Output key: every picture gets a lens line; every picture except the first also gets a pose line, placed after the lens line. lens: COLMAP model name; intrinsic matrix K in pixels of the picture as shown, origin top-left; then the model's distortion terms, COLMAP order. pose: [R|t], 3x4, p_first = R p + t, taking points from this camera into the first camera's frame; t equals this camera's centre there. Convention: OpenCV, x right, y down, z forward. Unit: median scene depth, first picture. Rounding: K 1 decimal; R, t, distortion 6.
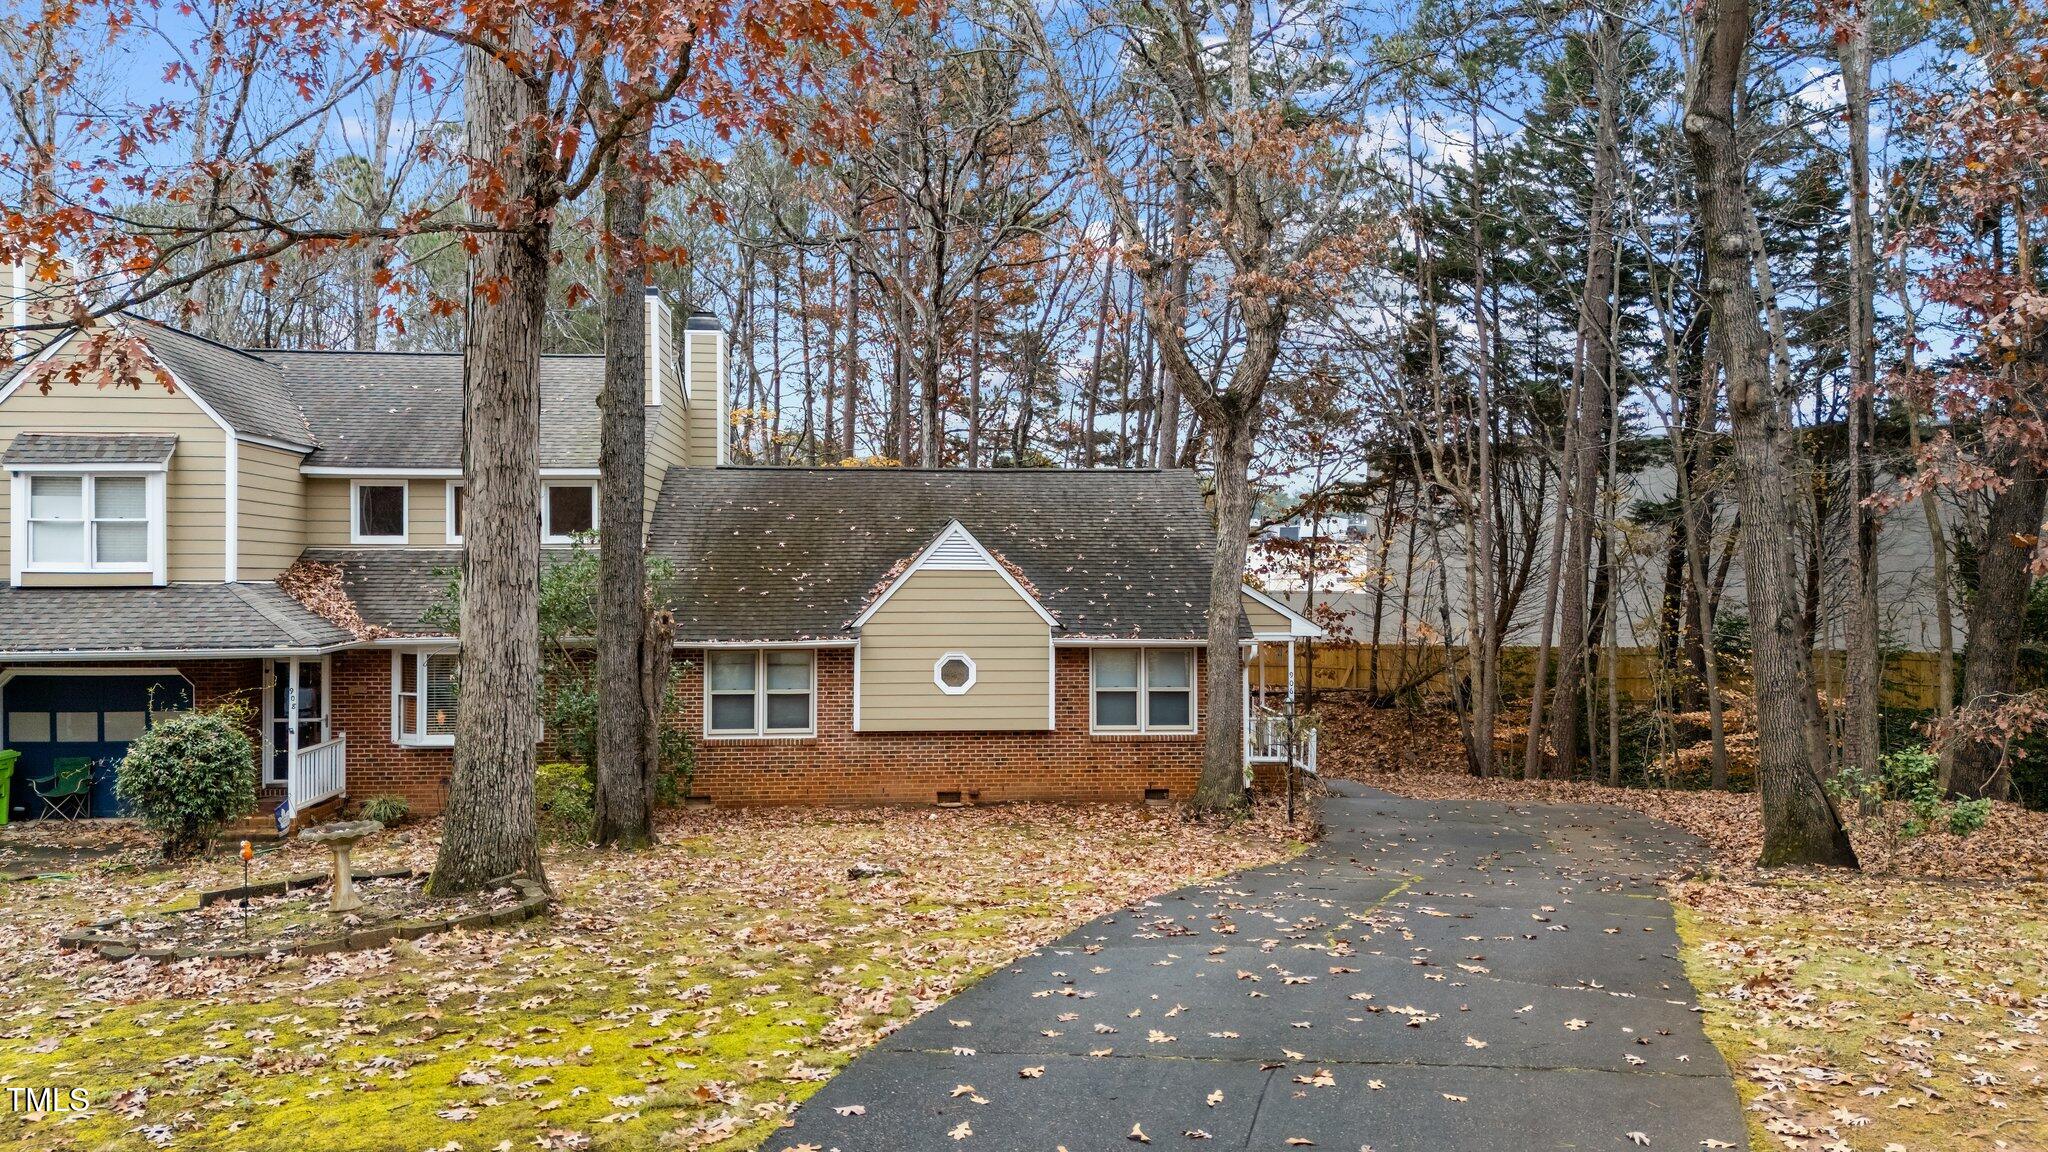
lens RADIAL K [[1496.0, 0, 1024.0], [0, 1496.0, 576.0], [0, 0, 1]] dist [0.071379, -0.075268]
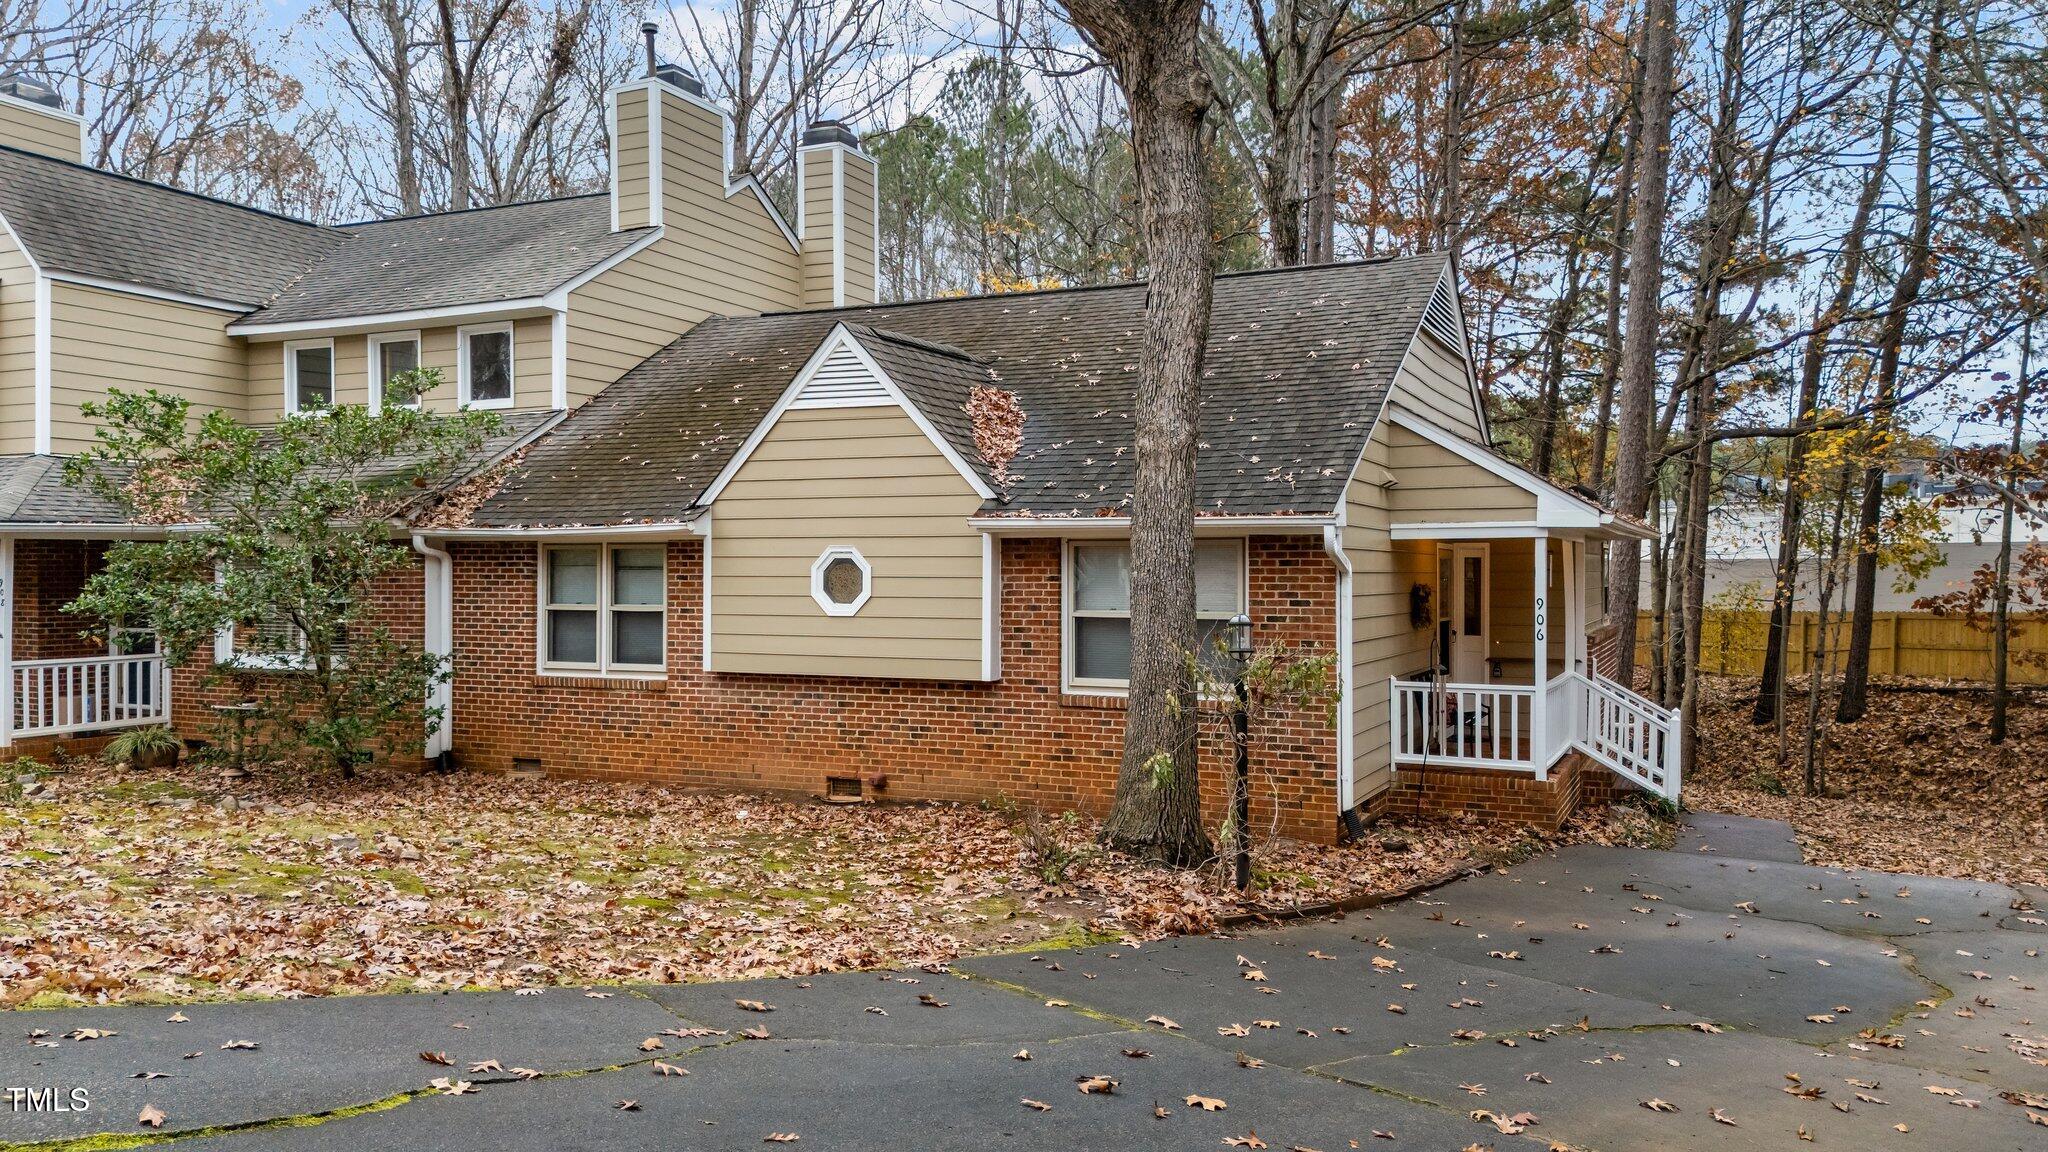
lens RADIAL K [[1496.0, 0, 1024.0], [0, 1496.0, 576.0], [0, 0, 1]] dist [0.071379, -0.075268]
pose [[0.869323, 0.002557, -0.494238, 0.313108], [0.001617, 0.999967, 0.008019, 0.058443], [0.494242, -0.007770, 0.869290, 0.514960]]
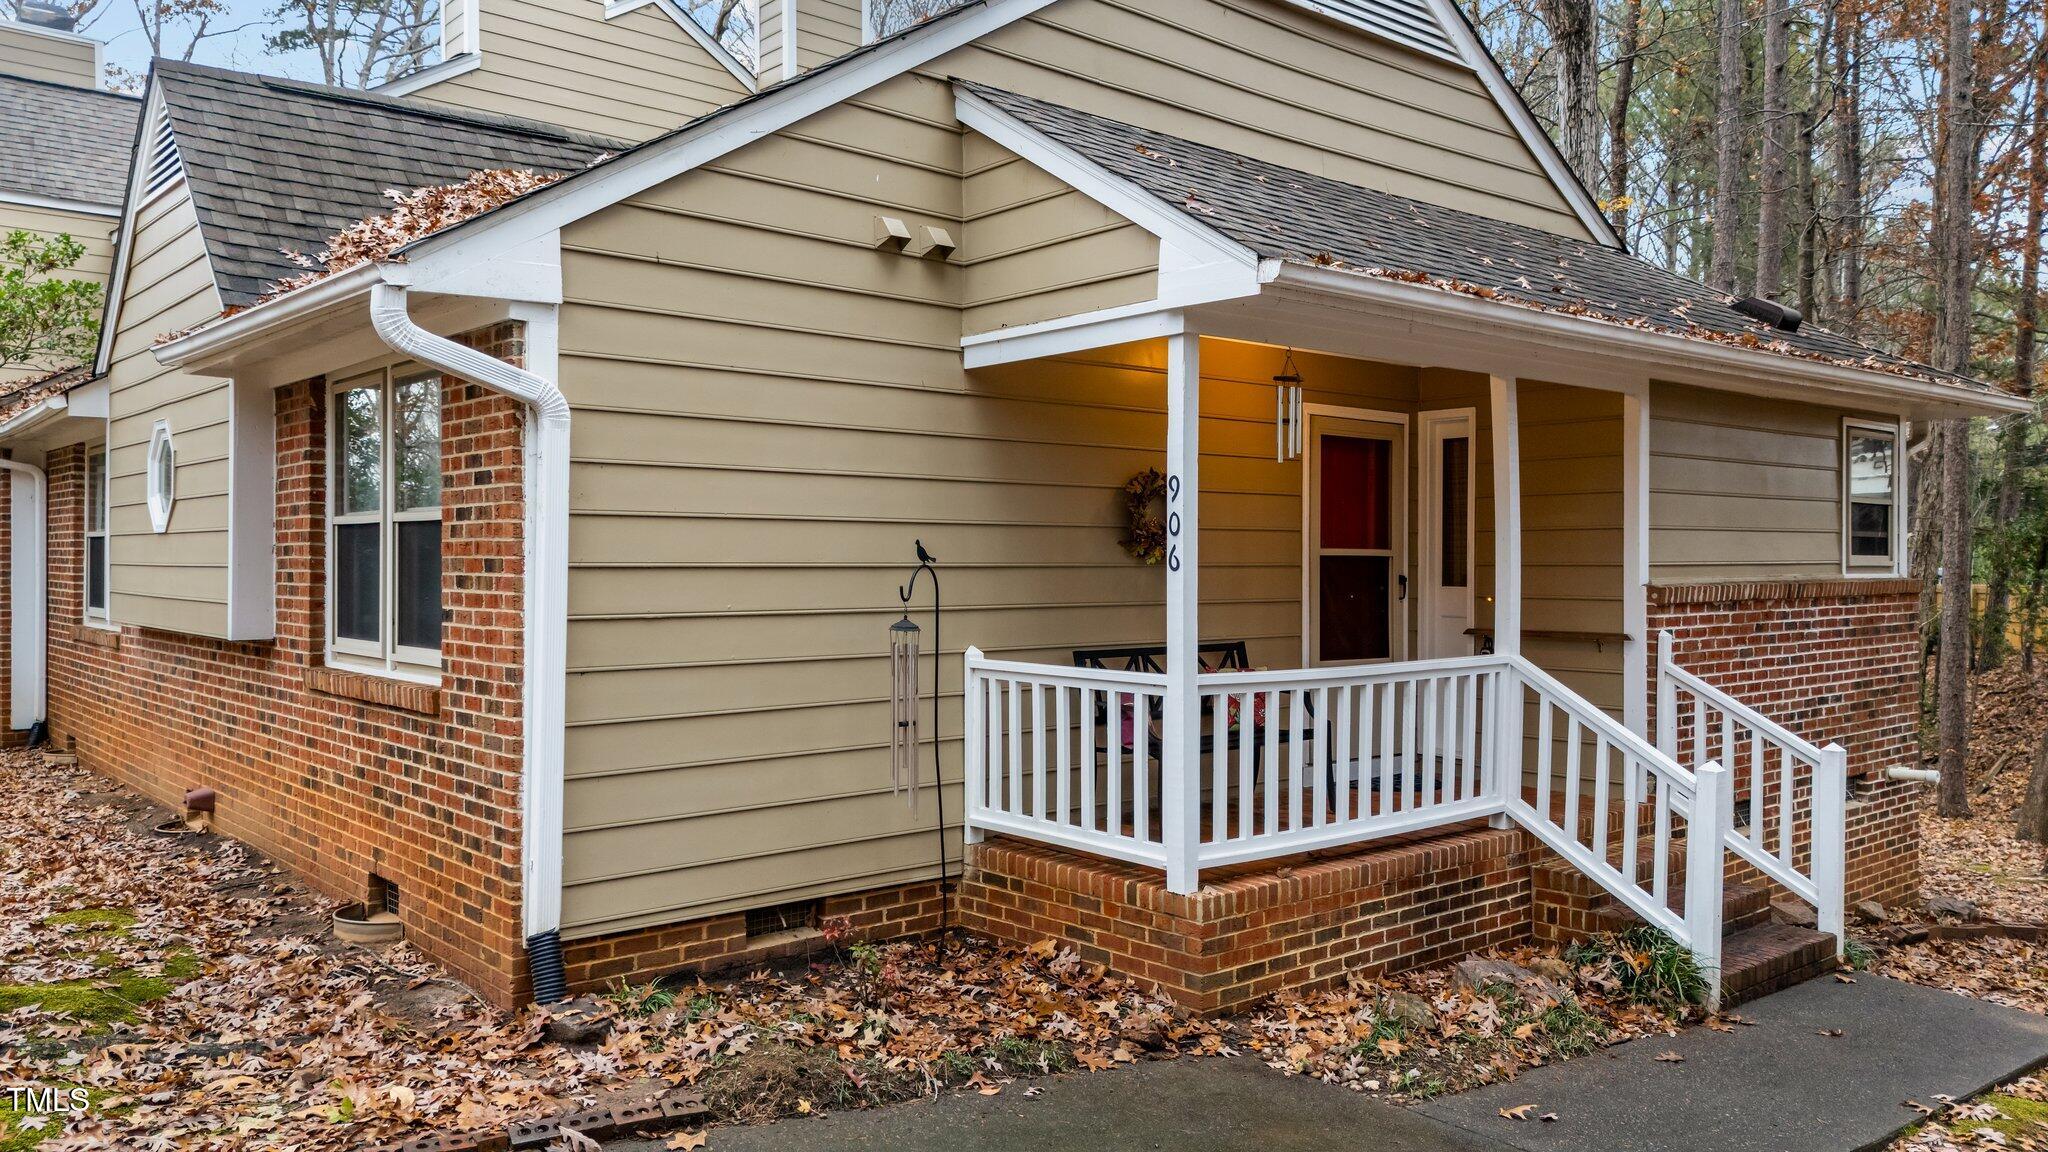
lens RADIAL K [[1510.6, 0, 1024.4], [0, 1510.6, 546.1], [0, 0, 1]] dist [0.066364, -0.067872]
pose [[0.592623, -0.005753, -0.805459, 0.389620], [0.003062, 0.999983, -0.004890, 0.085465], [0.805474, 0.000432, 0.592631, 0.948548]]
